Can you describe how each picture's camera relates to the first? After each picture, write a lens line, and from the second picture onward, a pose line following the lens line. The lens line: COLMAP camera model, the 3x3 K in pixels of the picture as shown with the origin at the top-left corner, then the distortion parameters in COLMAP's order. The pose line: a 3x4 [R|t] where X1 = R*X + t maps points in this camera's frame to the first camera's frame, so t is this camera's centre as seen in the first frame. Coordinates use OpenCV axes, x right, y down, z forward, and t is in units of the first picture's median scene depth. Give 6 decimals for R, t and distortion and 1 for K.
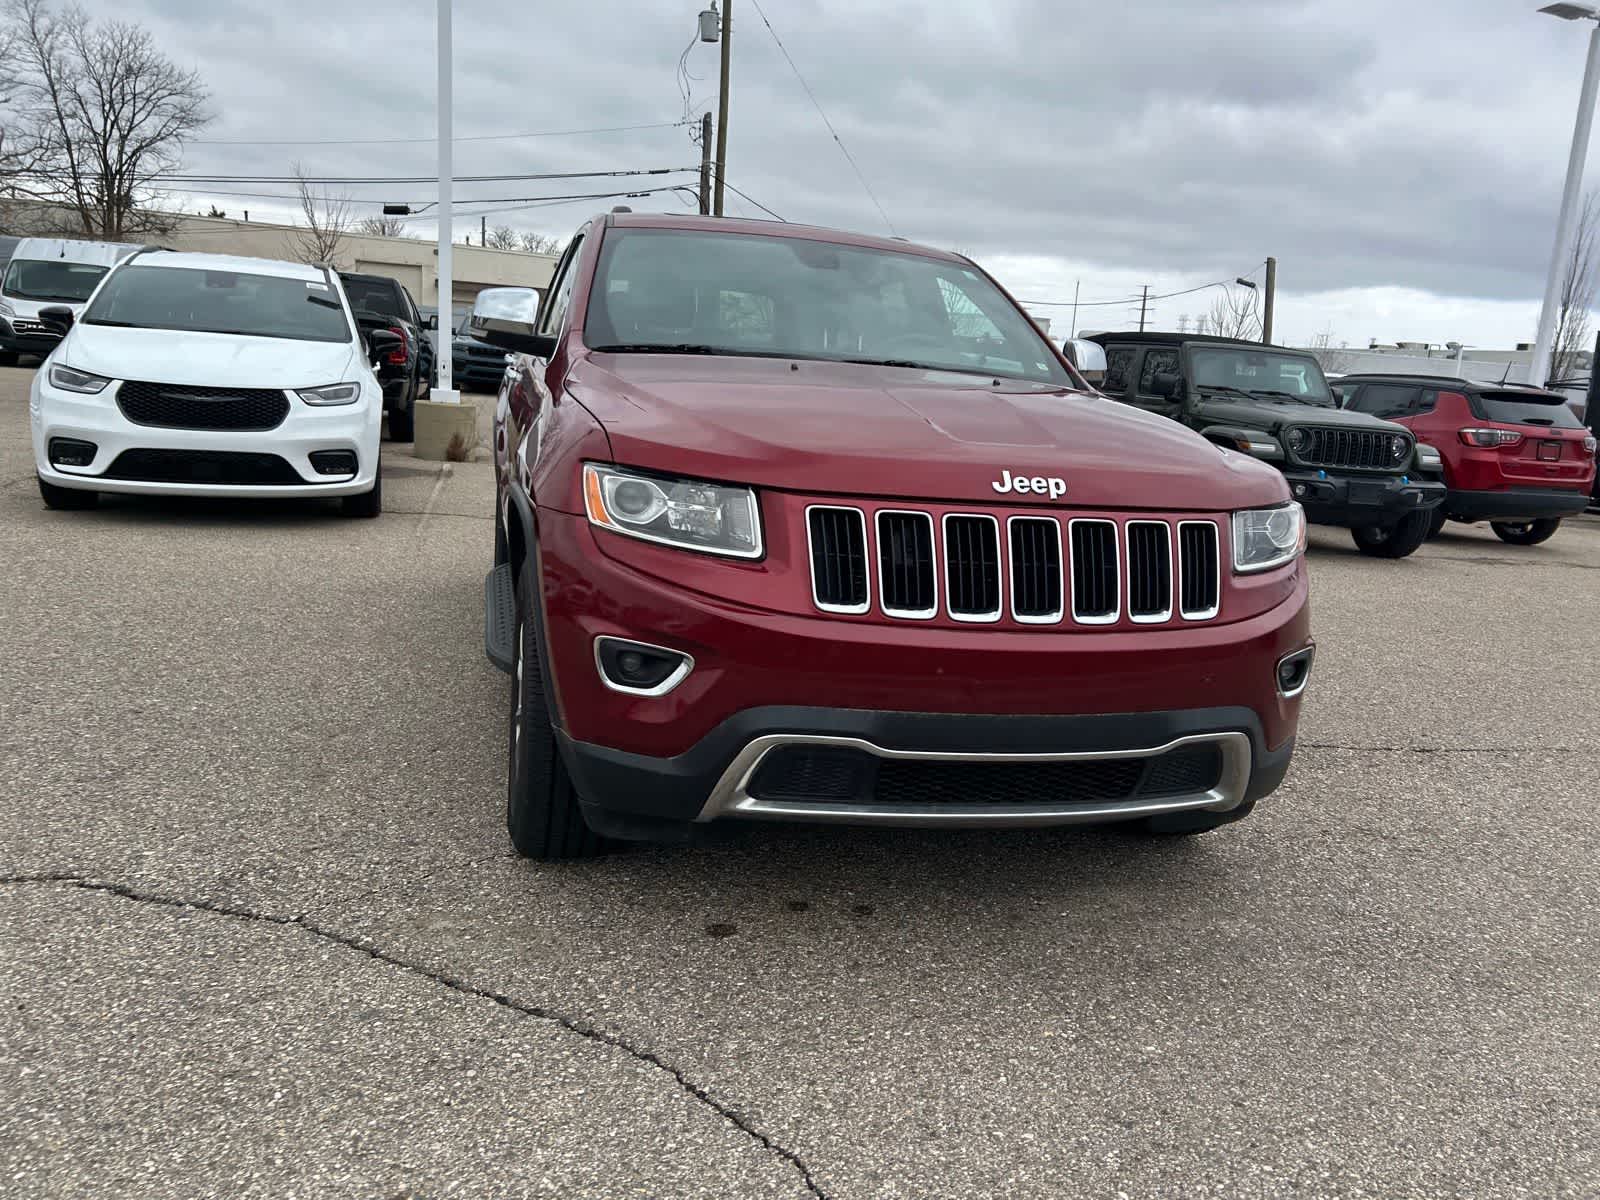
lens RADIAL K [[1194.5, 0, 803.9], [0, 1194.5, 615.2], [0, 0, 1]] dist [0.050676, -0.050116]
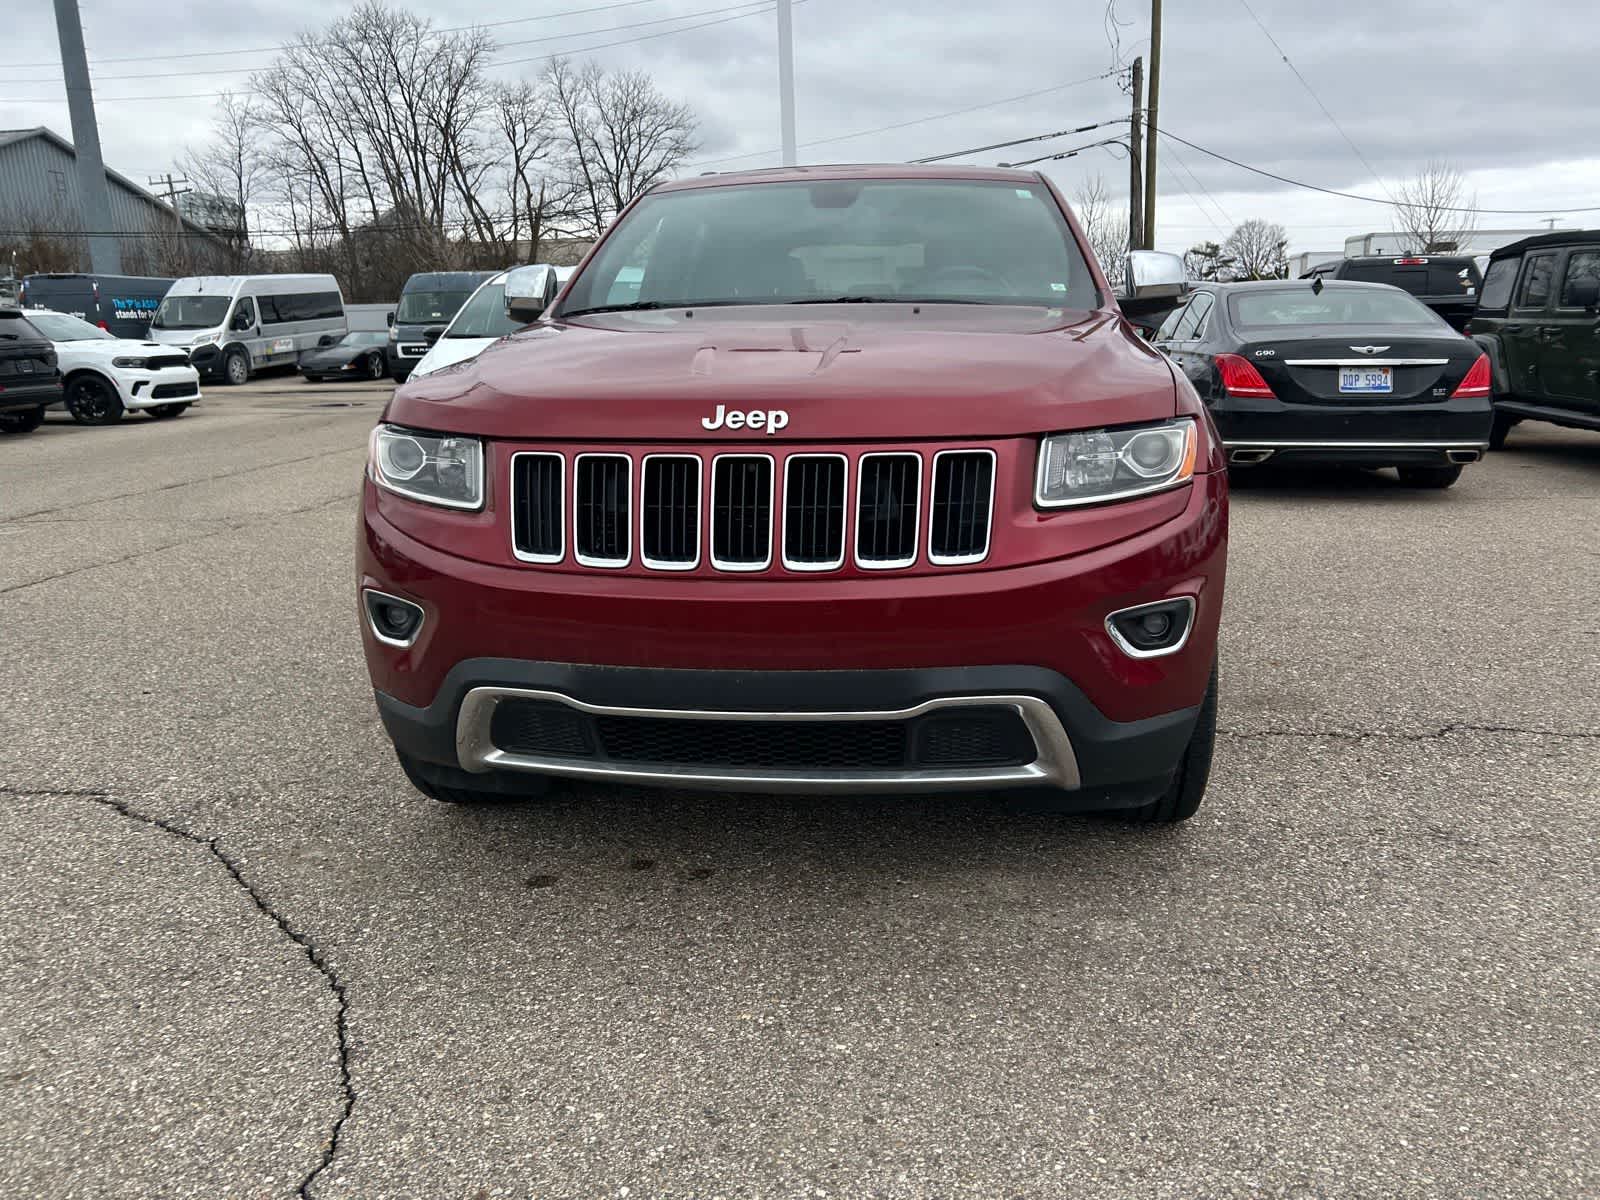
lens RADIAL K [[1191.8, 0, 808.5], [0, 1191.8, 608.6], [0, 0, 1]] dist [0.047016, -0.045770]
pose [[0.925542, -0.003698, -0.378627, 0.532424], [0.010325, 0.999827, 0.015474, 0.020243], [0.378504, -0.018231, 0.925420, 0.158880]]
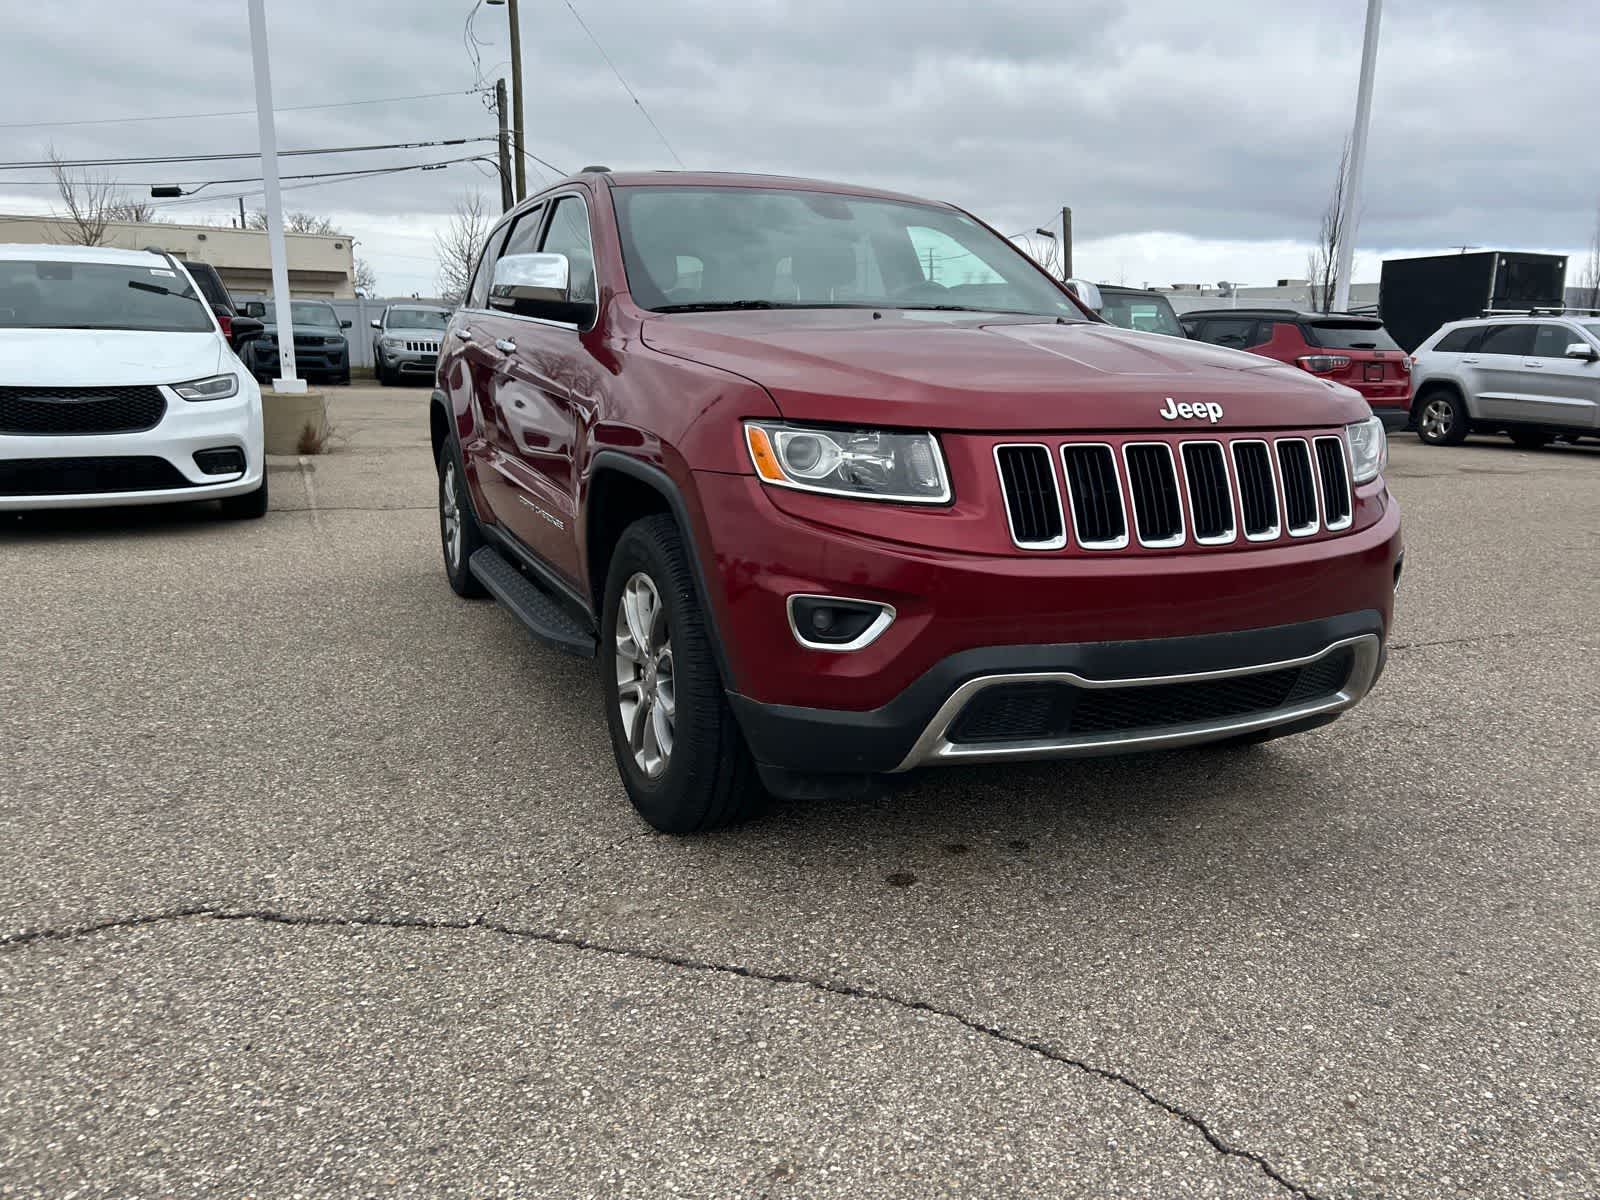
lens RADIAL K [[1194.0, 0, 805.4], [0, 1194.0, 608.8], [0, 0, 1]] dist [0.053596, -0.055966]
pose [[0.984942, -0.090604, 0.147242, -0.280358], [0.087480, 0.995785, 0.027570, 0.002937], [-0.149119, -0.014274, 0.988716, 0.026980]]
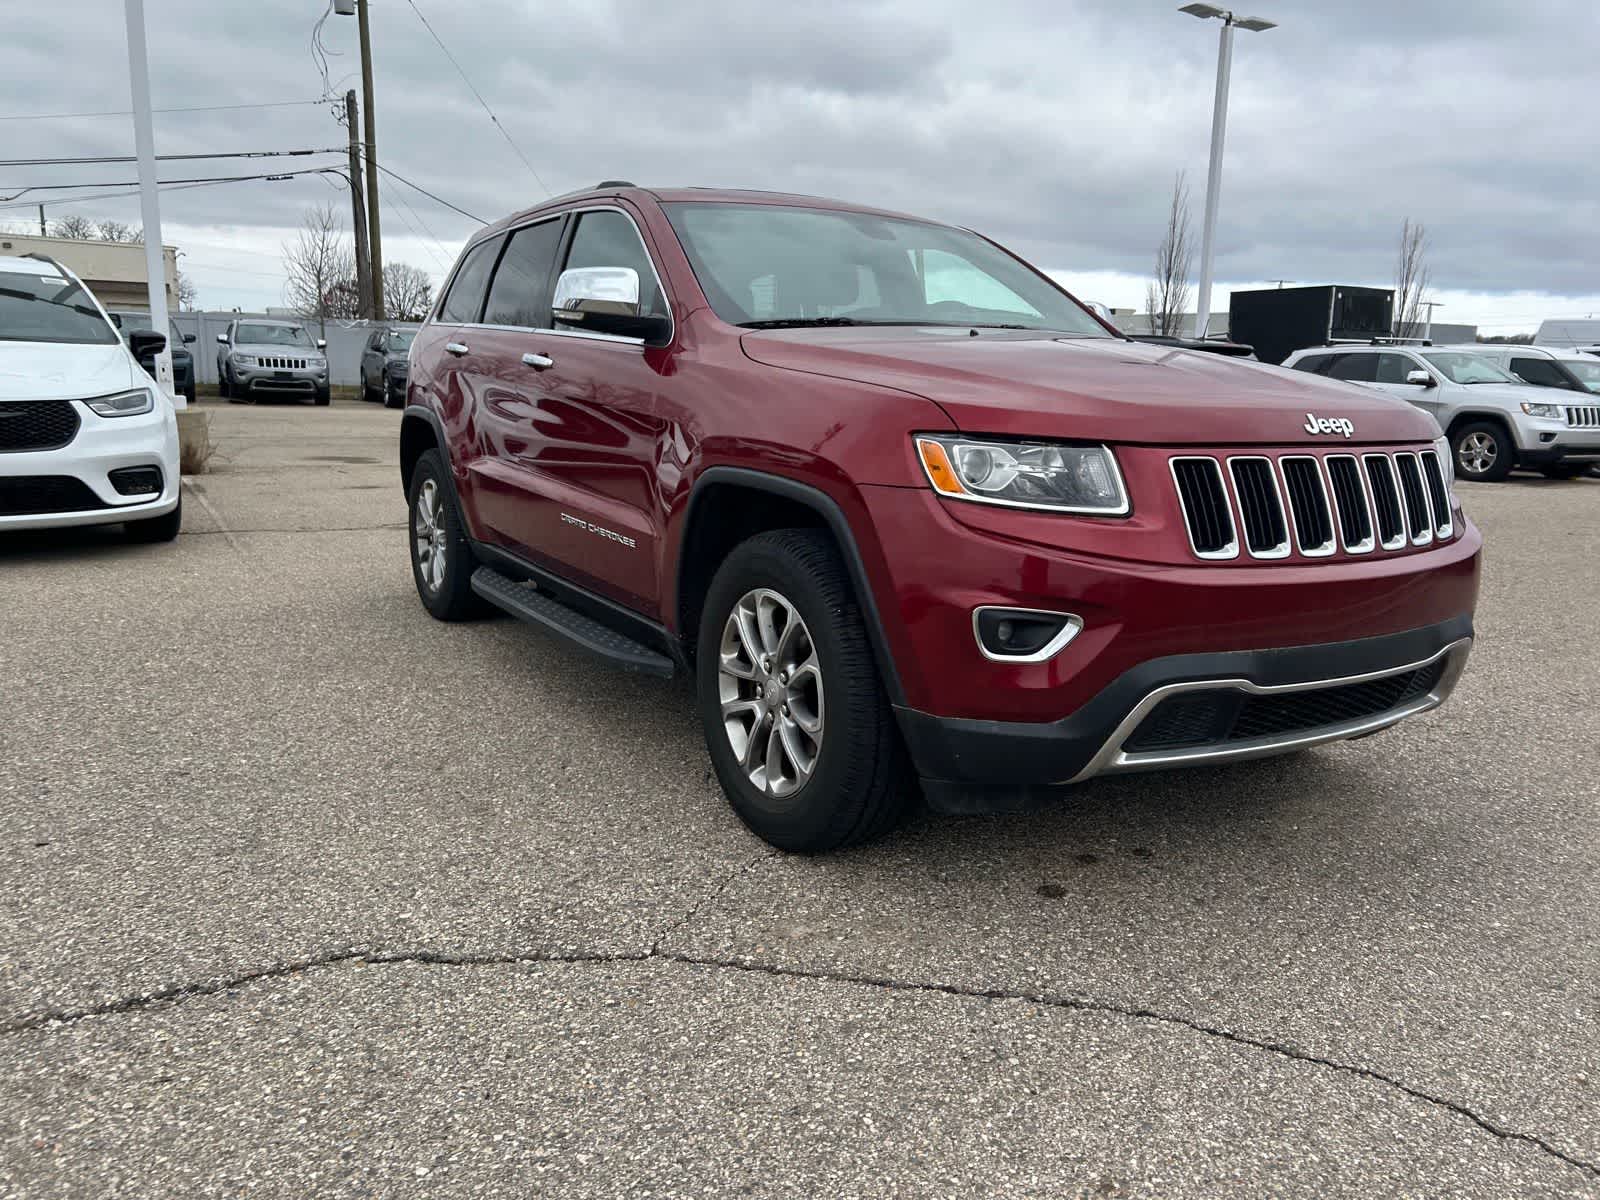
lens RADIAL K [[1193.4, 0, 800.0], [0, 1193.4, 600.0], [0, 0, 1]] dist [0.048806, -0.050043]
pose [[0.957841, -0.101230, 0.268875, -0.526661], [0.100874, 0.994783, 0.015176, -0.016691], [-0.269009, 0.012586, 0.963055, 0.087174]]
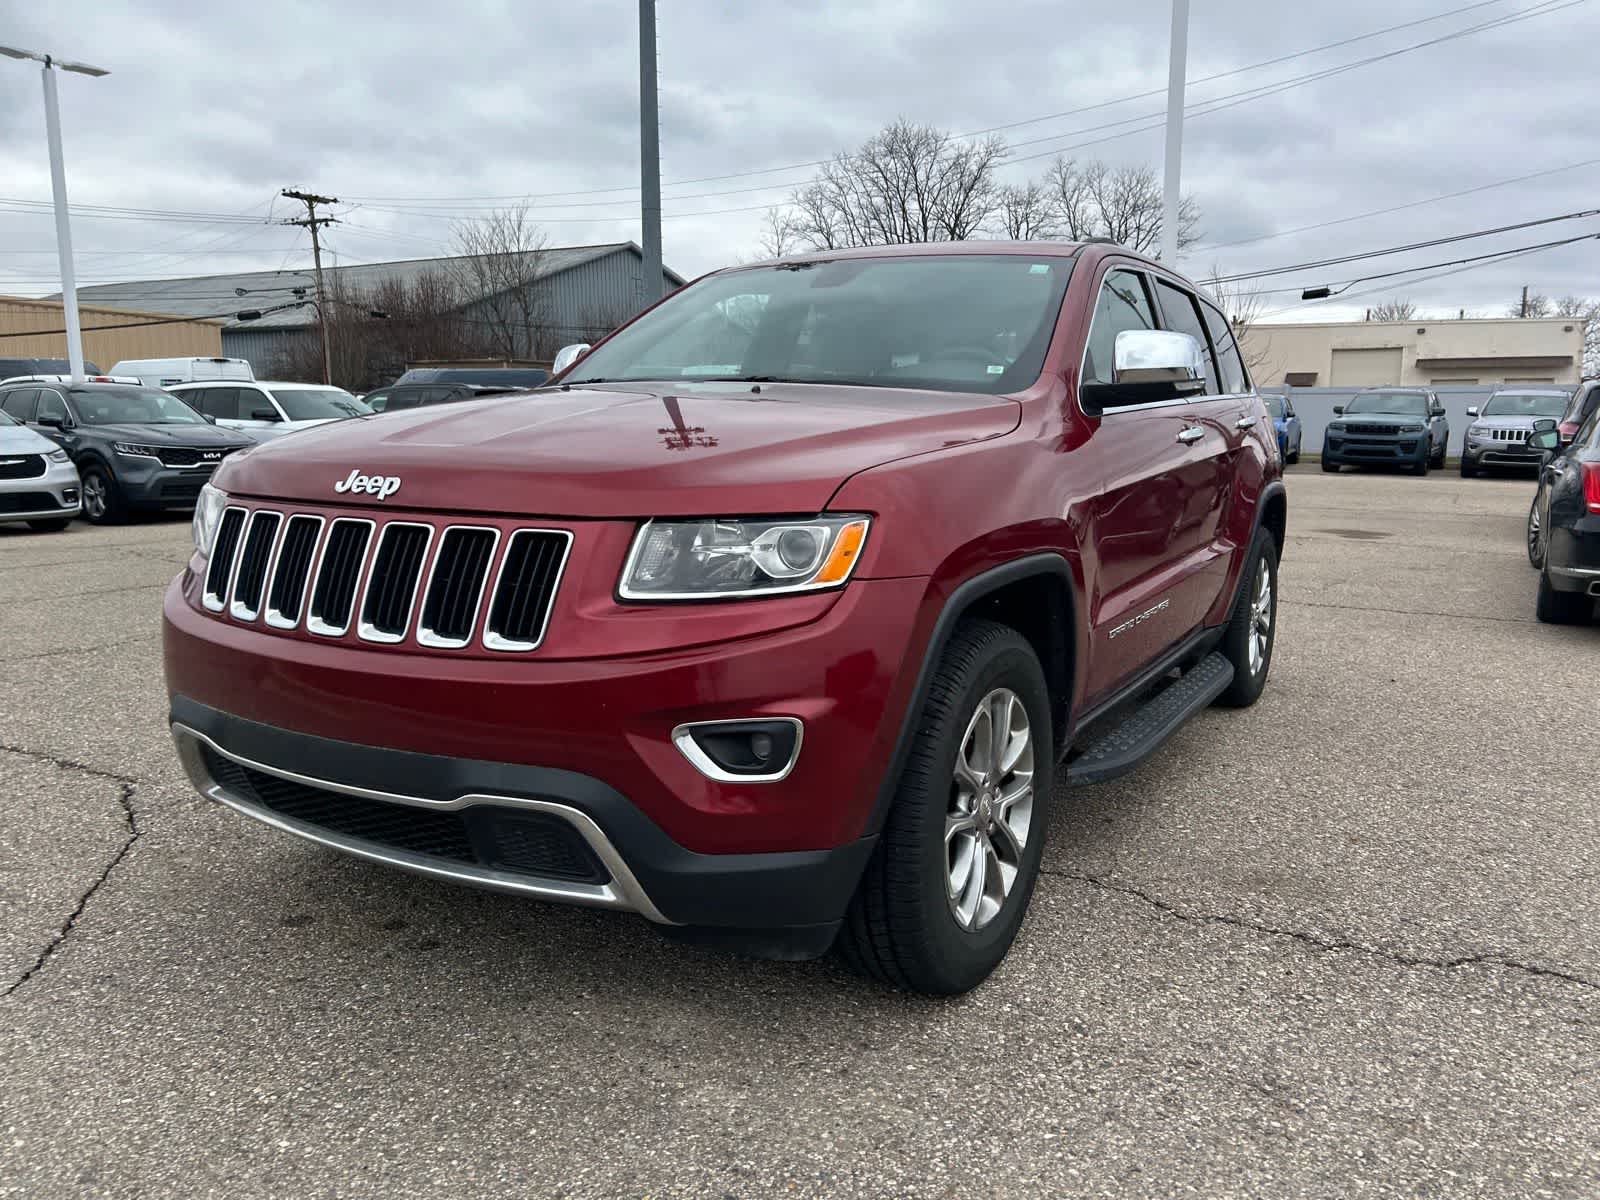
lens RADIAL K [[1191.8, 0, 808.5], [0, 1191.8, 608.6], [0, 0, 1]] dist [0.047016, -0.045770]
pose [[0.707603, 0.044284, -0.705222, 0.989433], [-0.100738, 0.994162, -0.038650, -0.012374], [0.699393, 0.098392, 0.707933, 0.551608]]
